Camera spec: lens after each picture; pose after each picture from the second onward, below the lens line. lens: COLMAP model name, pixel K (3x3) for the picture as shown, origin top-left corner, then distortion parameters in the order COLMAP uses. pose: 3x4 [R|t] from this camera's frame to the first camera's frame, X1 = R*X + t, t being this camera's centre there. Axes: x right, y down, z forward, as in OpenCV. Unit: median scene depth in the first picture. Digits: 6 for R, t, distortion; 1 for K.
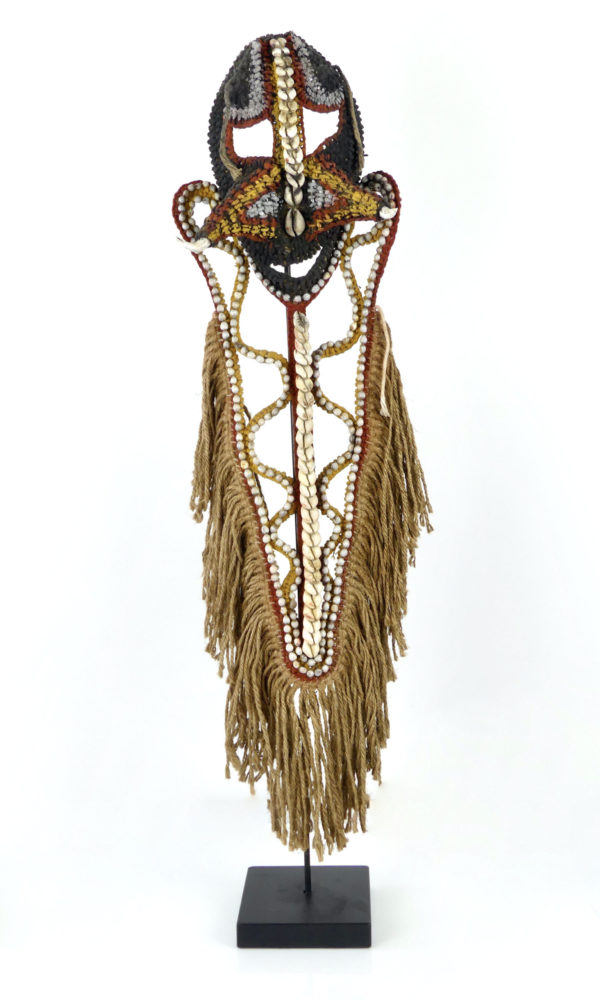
lens RADIAL K [[1115.6, 0, 300.0], [0, 1115.6, 500.0], [0, 0, 1]] dist [-0.028012, -0.018008]
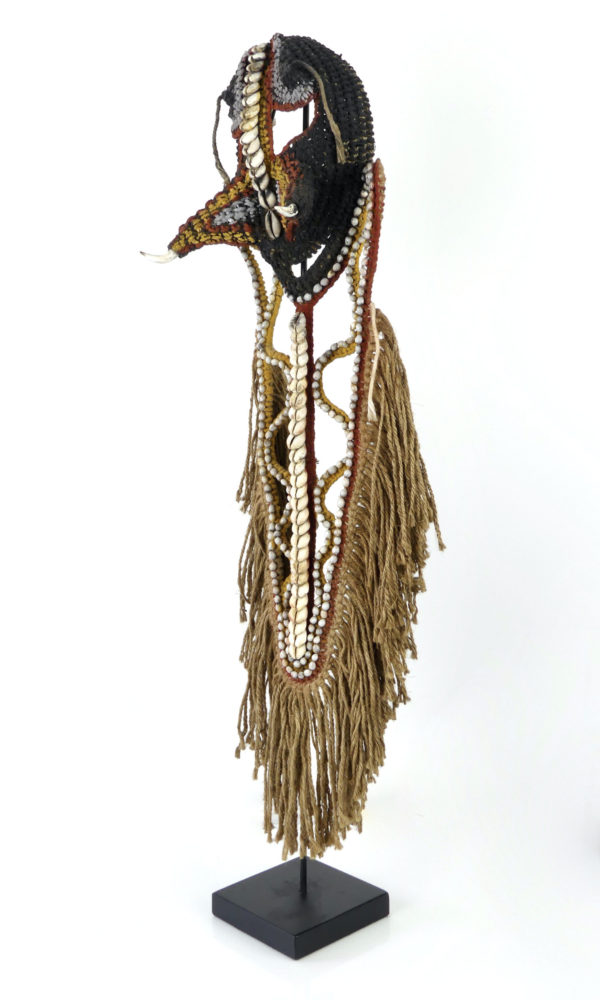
lens RADIAL K [[1115.6, 0, 300.0], [0, 1115.6, 500.0], [0, 0, 1]] dist [-0.028012, -0.018008]
pose [[0.719767, 0.088149, -0.688597, 0.724900], [-0.074362, 0.995989, 0.049770, -0.053294], [0.690222, 0.015383, 0.723434, 0.292007]]
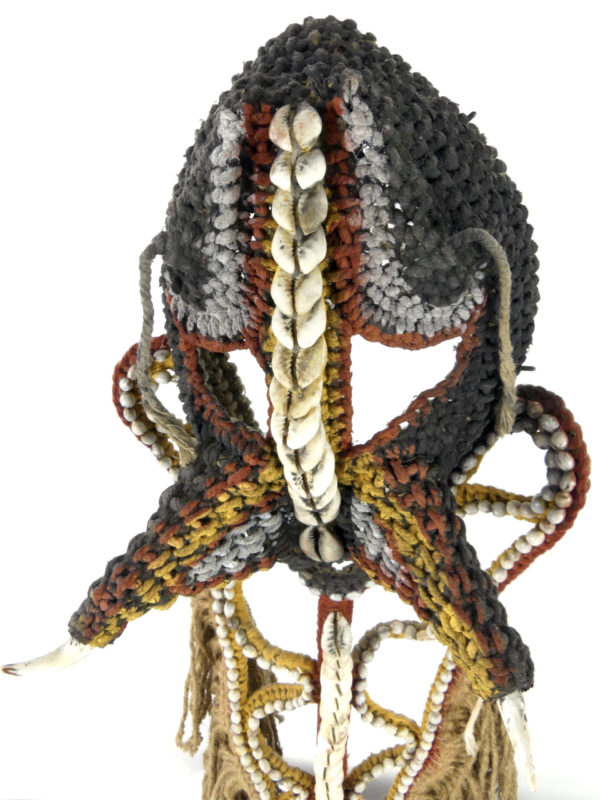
lens RADIAL K [[685.0, 0, 300.0], [0, 685.0, 400.0], [0, 0, 1]] dist [-0.002520, -0.001126]
pose [[0.961426, 0.176261, -0.211169, 0.034993], [-0.061481, 0.885990, 0.459611, -0.423672], [0.268105, -0.428899, 0.862650, 0.783250]]
